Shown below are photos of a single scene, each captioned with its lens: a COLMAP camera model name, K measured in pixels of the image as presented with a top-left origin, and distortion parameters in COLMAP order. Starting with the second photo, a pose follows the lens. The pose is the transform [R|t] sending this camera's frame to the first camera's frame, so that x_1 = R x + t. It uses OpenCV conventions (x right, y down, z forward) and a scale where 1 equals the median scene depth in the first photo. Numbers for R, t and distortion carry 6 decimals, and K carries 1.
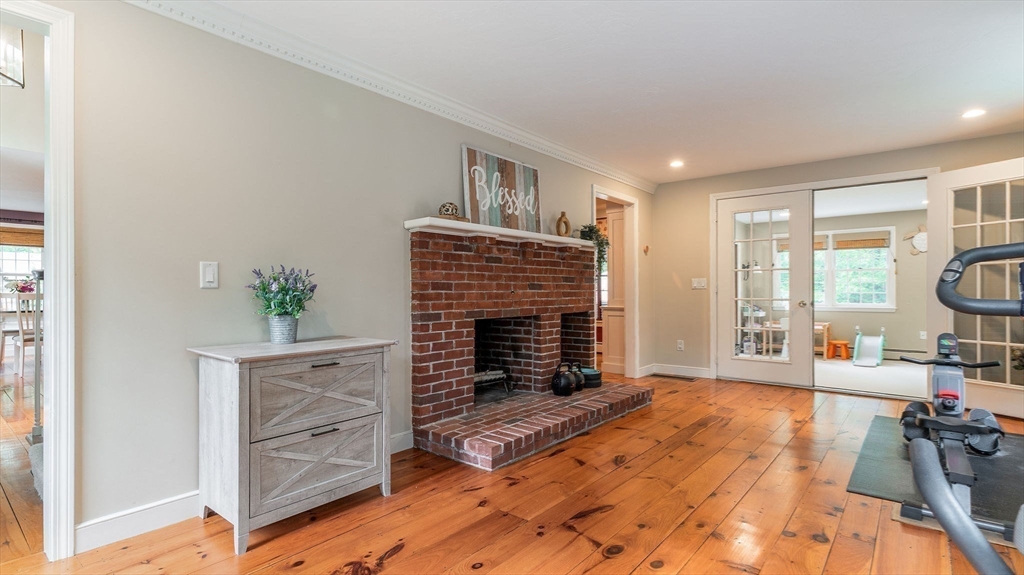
lens RADIAL K [[493.5, 0, 499.5], [0, 493.5, 287.3], [0, 0, 1]] dist [0.001796, 0.000141]
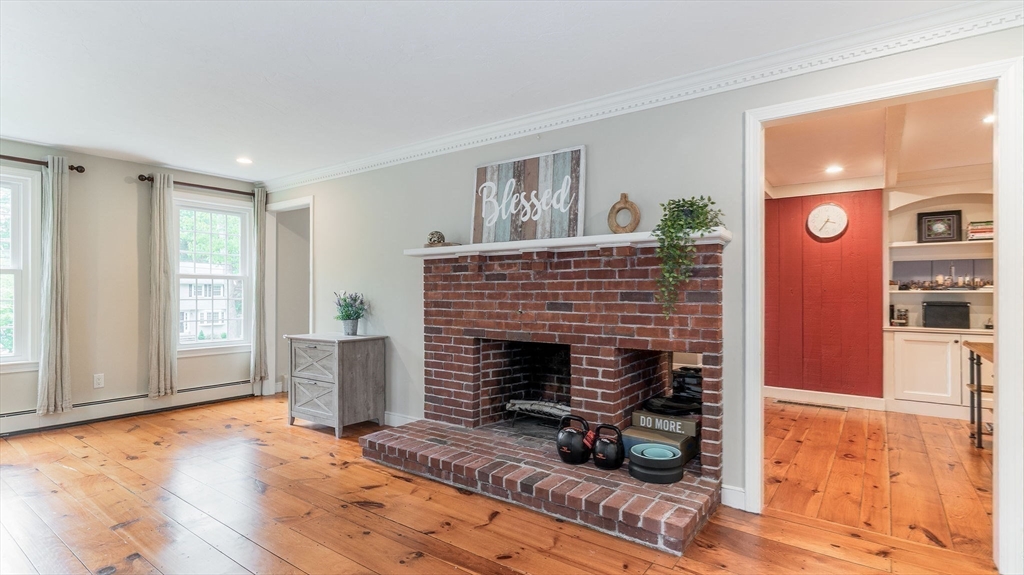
lens RADIAL K [[511.9, 0, 512.0], [0, 511.9, 287.5], [0, 0, 1]] dist [0.001319, 0.000878]
pose [[0.059775, -0.004209, -0.998203, 0.943253], [0.007654, 0.999964, -0.003758, -0.031294], [0.998183, -0.007415, 0.059805, 0.956321]]
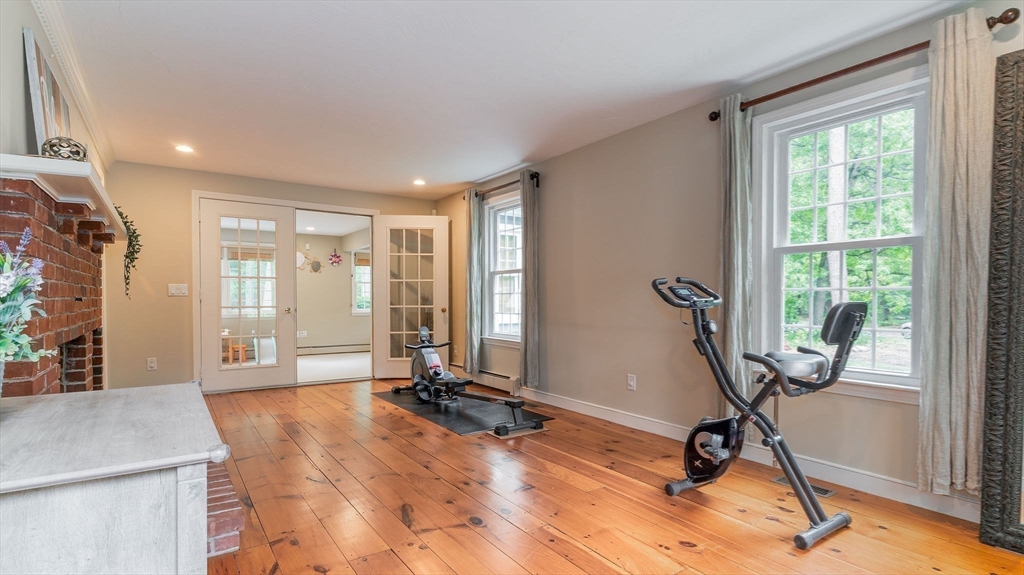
lens RADIAL K [[498.2, 0, 510.6], [0, 498.2, 304.3], [0, 0, 1]] dist [0.000515, -0.000025]
pose [[0.256823, -0.009317, 0.966414, -0.449716], [-0.008230, 0.999896, 0.011826, 0.004043], [-0.966423, -0.010991, 0.256719, 0.322329]]
